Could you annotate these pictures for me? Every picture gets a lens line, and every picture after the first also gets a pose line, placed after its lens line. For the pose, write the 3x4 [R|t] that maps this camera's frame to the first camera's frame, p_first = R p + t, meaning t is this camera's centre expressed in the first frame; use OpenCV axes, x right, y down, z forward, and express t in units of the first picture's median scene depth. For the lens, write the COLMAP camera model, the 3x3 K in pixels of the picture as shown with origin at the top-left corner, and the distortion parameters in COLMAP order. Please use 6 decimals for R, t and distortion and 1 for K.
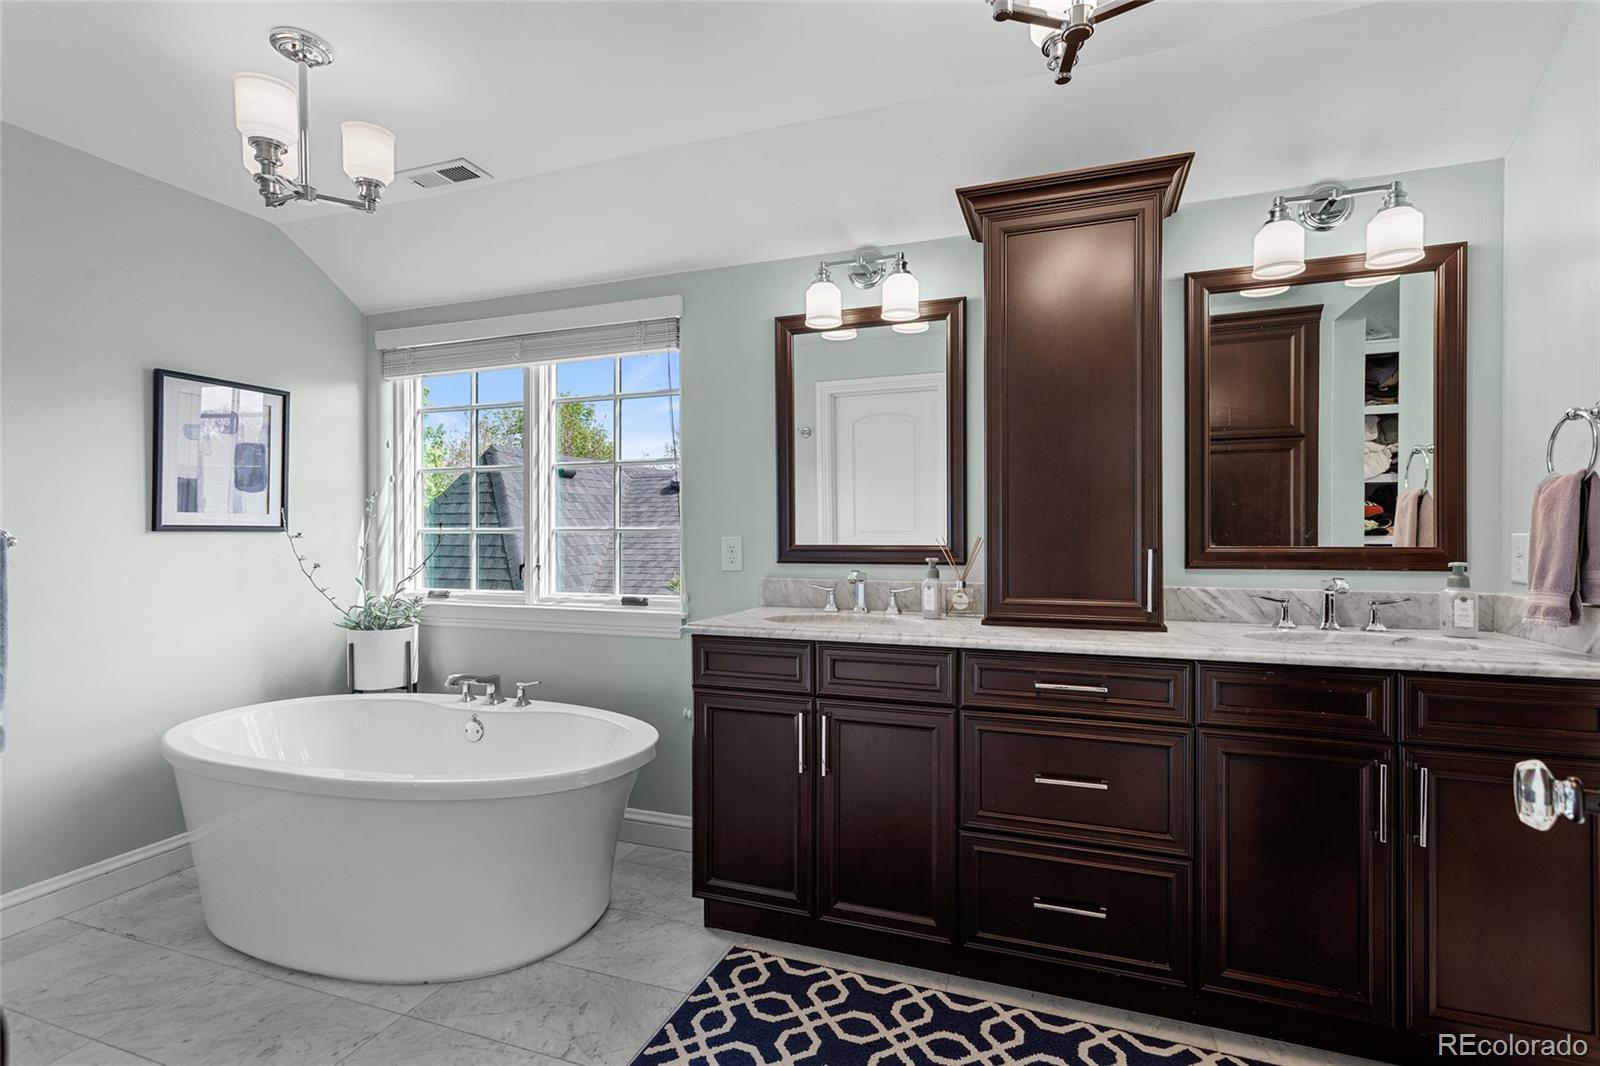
lens RADIAL K [[766.8, 0, 796.3], [0, 766.8, 535.7], [0, 0, 1]] dist [0.000632, 0.000108]
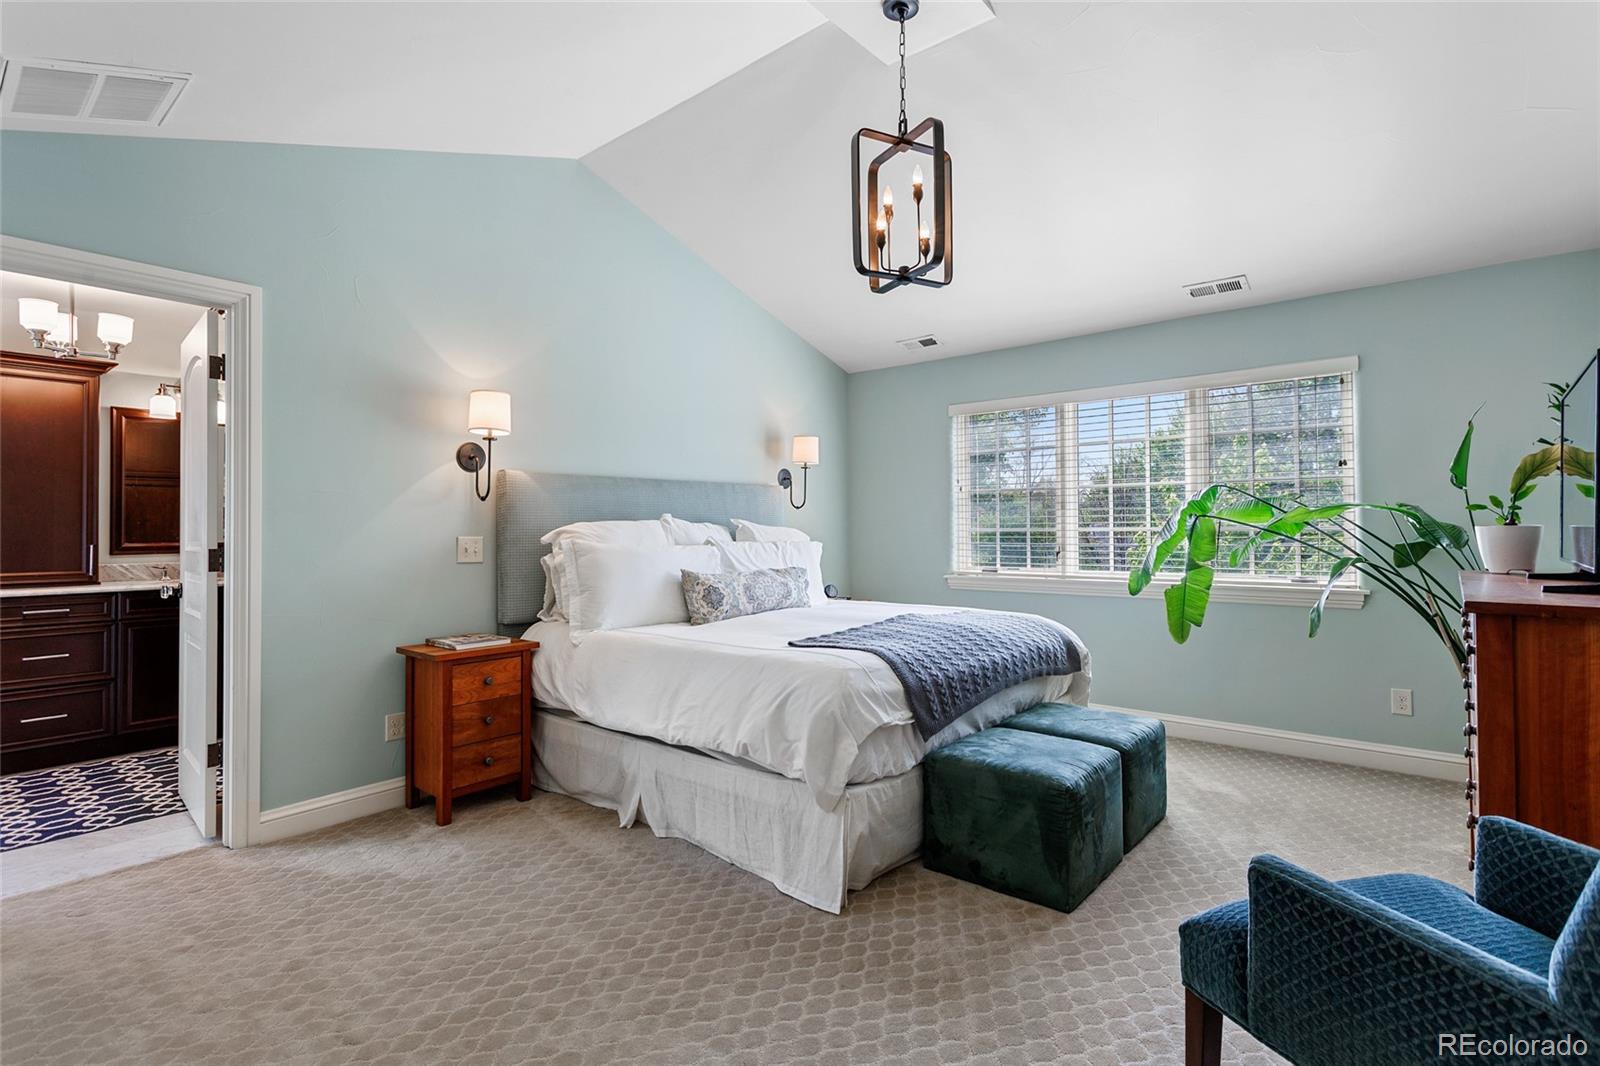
lens RADIAL K [[766.8, 0, 802.0], [0, 766.8, 529.2], [0, 0, 1]] dist [0.000632, 0.000108]
pose [[0.341157, 0.008110, 0.939971, -0.768128], [-0.000217, 0.999963, -0.008548, -0.007183], [-0.940006, 0.002712, 0.341146, -1.395965]]
